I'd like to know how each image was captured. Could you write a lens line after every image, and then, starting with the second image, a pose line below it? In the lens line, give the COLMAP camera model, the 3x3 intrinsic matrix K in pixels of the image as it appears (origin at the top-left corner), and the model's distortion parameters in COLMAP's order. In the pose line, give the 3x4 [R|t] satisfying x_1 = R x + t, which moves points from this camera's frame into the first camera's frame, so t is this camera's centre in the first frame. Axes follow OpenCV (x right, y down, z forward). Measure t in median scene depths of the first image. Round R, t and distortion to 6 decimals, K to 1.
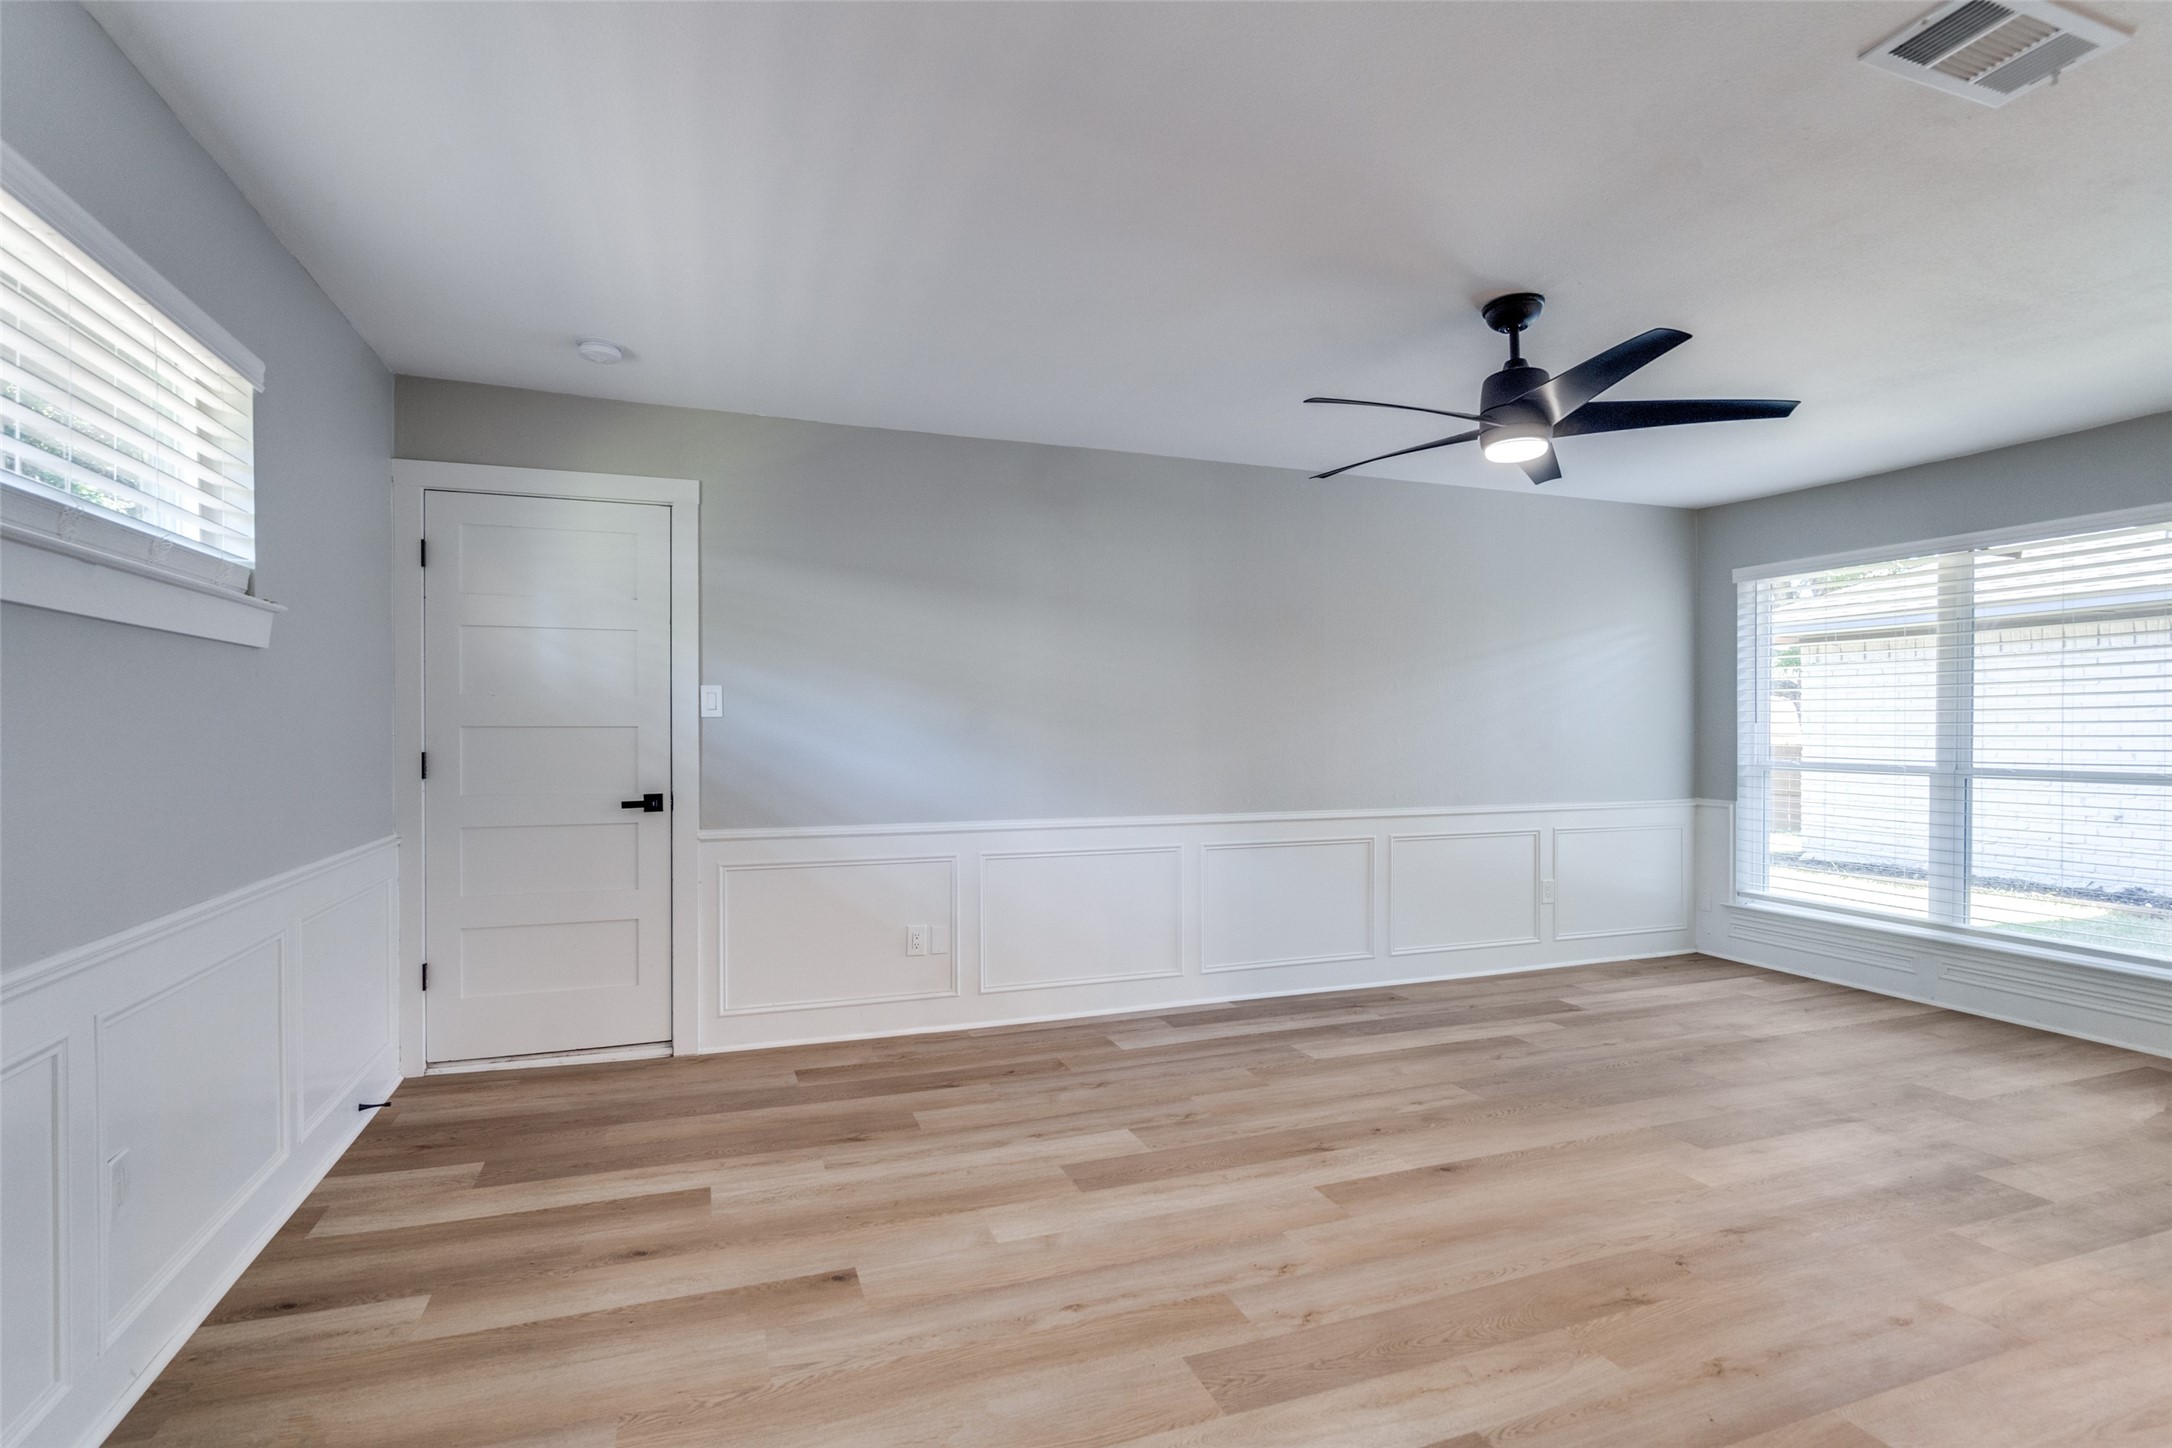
lens RADIAL K [[1035.8, 0, 1070.7], [0, 1035.8, 739.7], [0, 0, 1]] dist [0.002879, 0.000544]
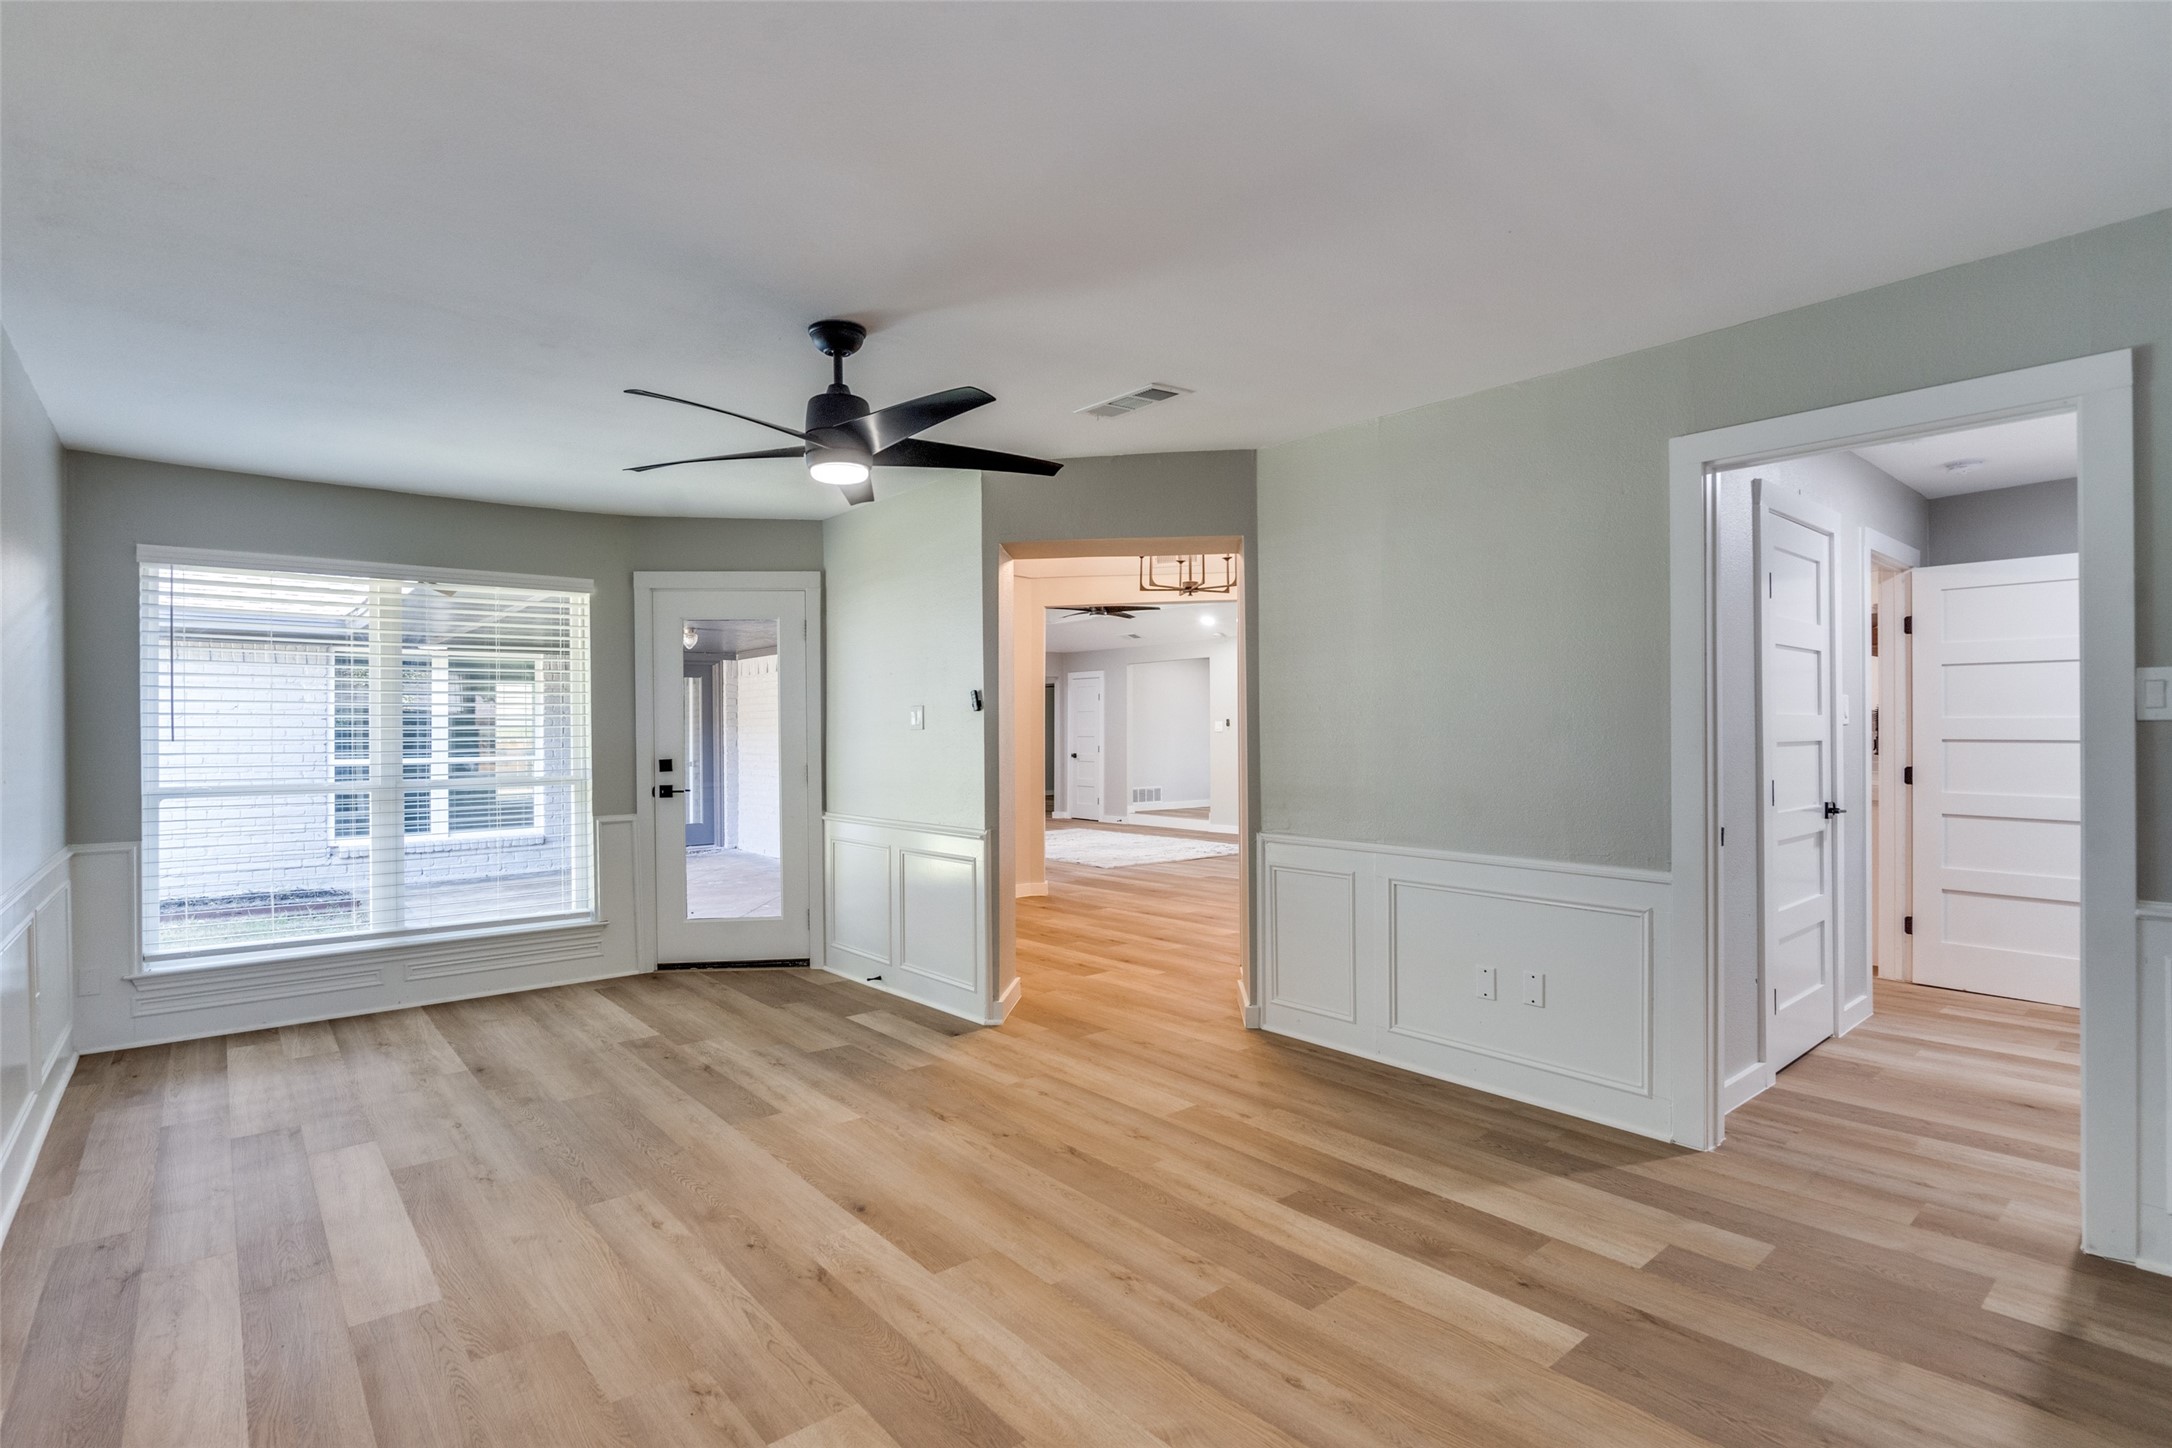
lens RADIAL K [[1040.5, 0, 1080.6], [0, 1040.5, 729.5], [0, 0, 1]] dist [-0.030901, -0.000053]
pose [[-0.341929, 0.004482, 0.939715, -0.598664], [0.022197, 0.999748, 0.003308, -0.022157], [-0.939464, 0.021990, -0.341942, 1.132665]]
